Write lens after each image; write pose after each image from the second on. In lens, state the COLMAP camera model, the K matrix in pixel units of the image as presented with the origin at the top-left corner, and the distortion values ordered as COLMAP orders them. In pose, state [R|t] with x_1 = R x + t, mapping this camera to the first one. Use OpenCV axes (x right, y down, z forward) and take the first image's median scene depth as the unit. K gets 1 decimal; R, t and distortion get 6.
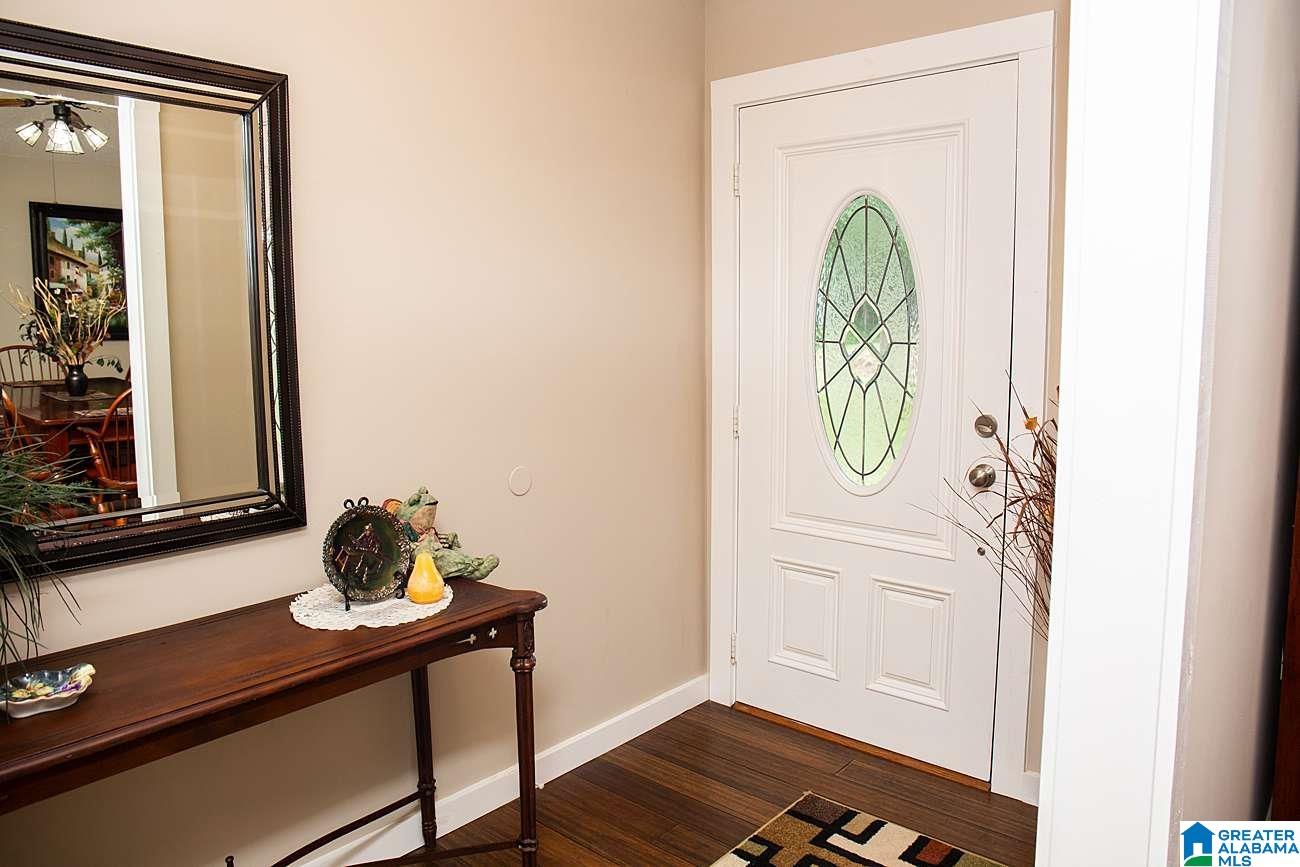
lens RADIAL K [[926.2, 0, 645.2], [0, 926.2, 433.2], [0, 0, 1]] dist [-0.085854, 0.076872]
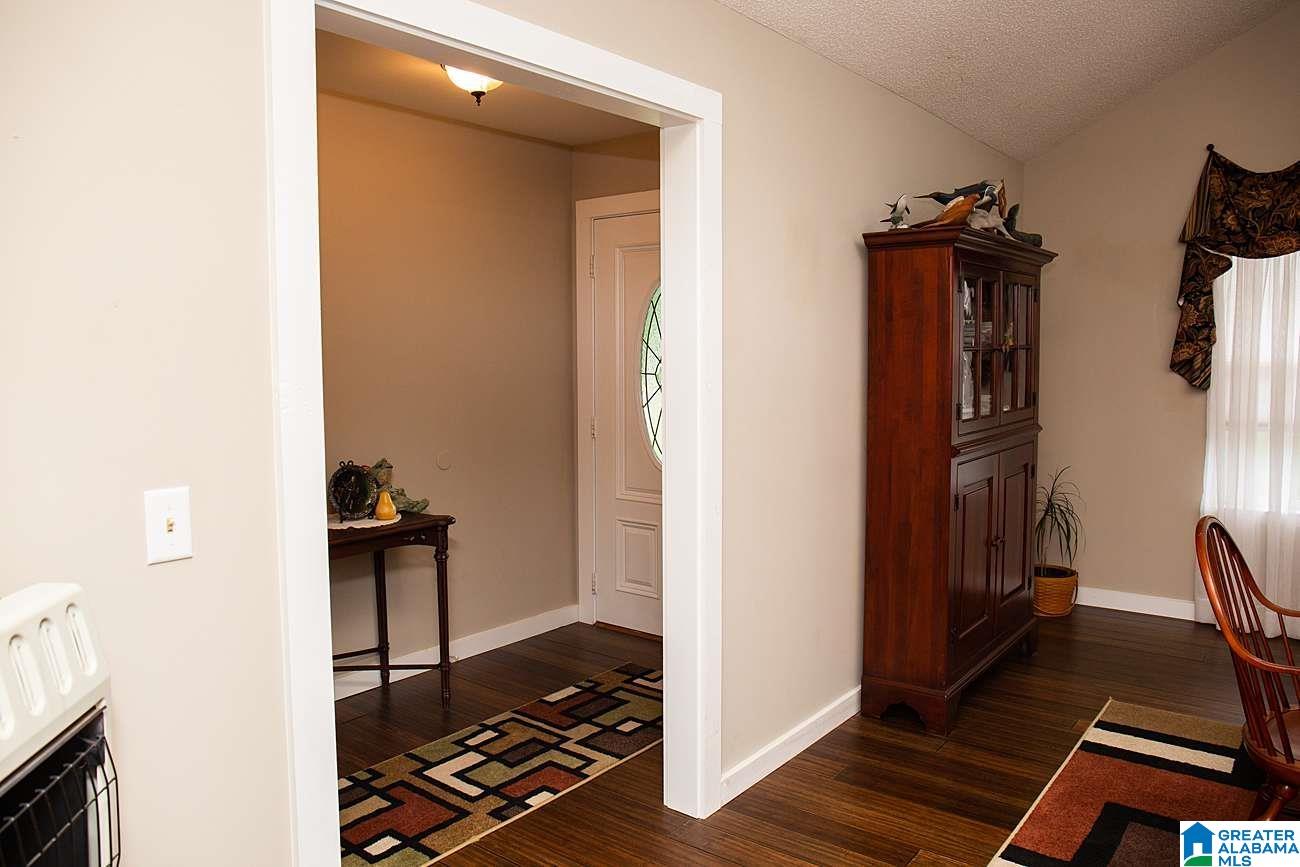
lens RADIAL K [[926.2, 0, 647.6], [0, 926.2, 431.3], [0, 0, 1]] dist [-0.085854, 0.076872]
pose [[0.998212, 0.001139, 0.059765, 0.144007], [0.001059, 0.999325, -0.036725, 0.072391], [-0.059766, 0.036722, 0.997537, -0.730161]]
